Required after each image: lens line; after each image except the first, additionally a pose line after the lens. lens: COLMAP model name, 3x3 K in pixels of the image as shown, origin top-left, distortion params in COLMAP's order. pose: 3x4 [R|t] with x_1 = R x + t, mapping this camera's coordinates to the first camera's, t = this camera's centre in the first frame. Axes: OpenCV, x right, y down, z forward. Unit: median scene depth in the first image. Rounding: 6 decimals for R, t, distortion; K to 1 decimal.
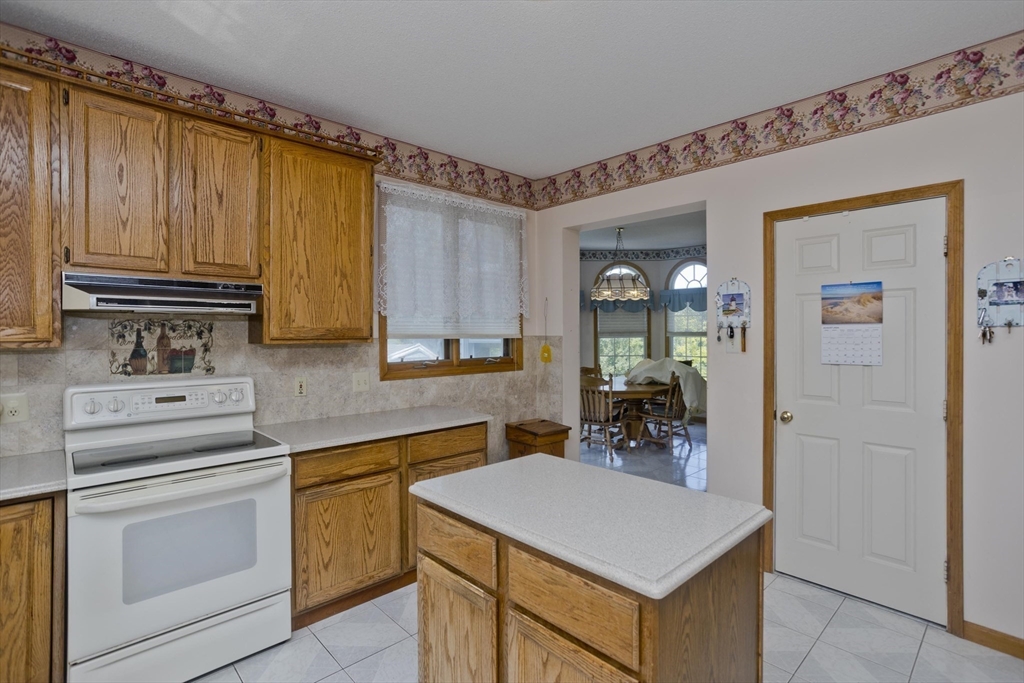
lens RADIAL K [[493.9, 0, 520.3], [0, 493.9, 324.3], [0, 0, 1]] dist [-0.049344, 0.031790]
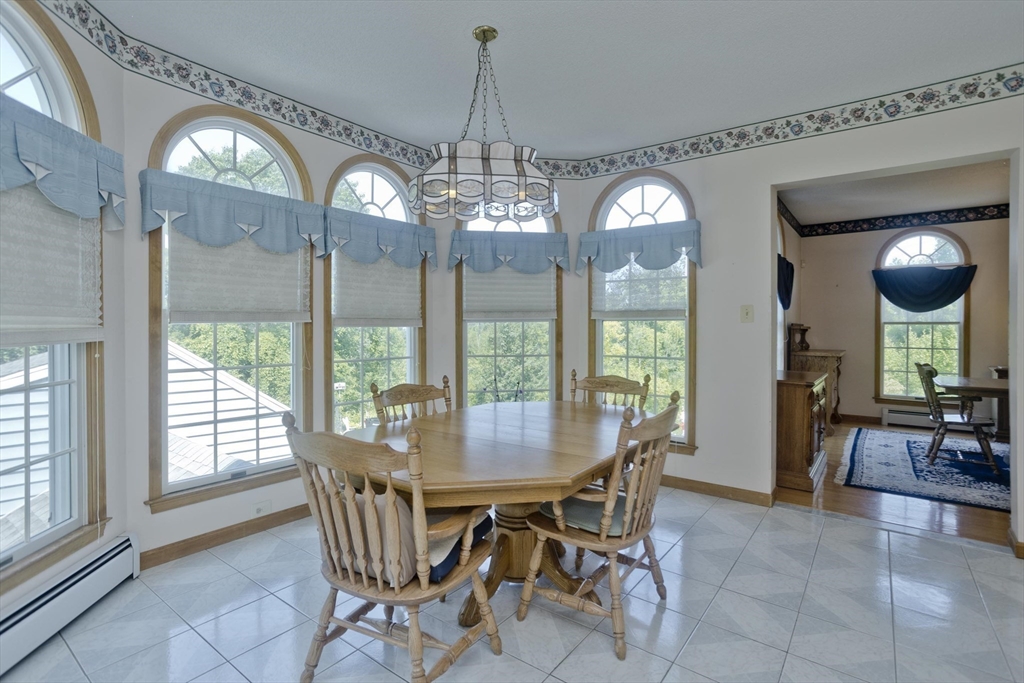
lens RADIAL K [[493.9, 0, 520.3], [0, 493.9, 324.3], [0, 0, 1]] dist [-0.049344, 0.031790]
pose [[0.985571, 0.003444, 0.169230, 0.133957], [-0.004341, 0.999978, 0.004926, 0.028915], [-0.169209, -0.005589, 0.985564, 0.497244]]
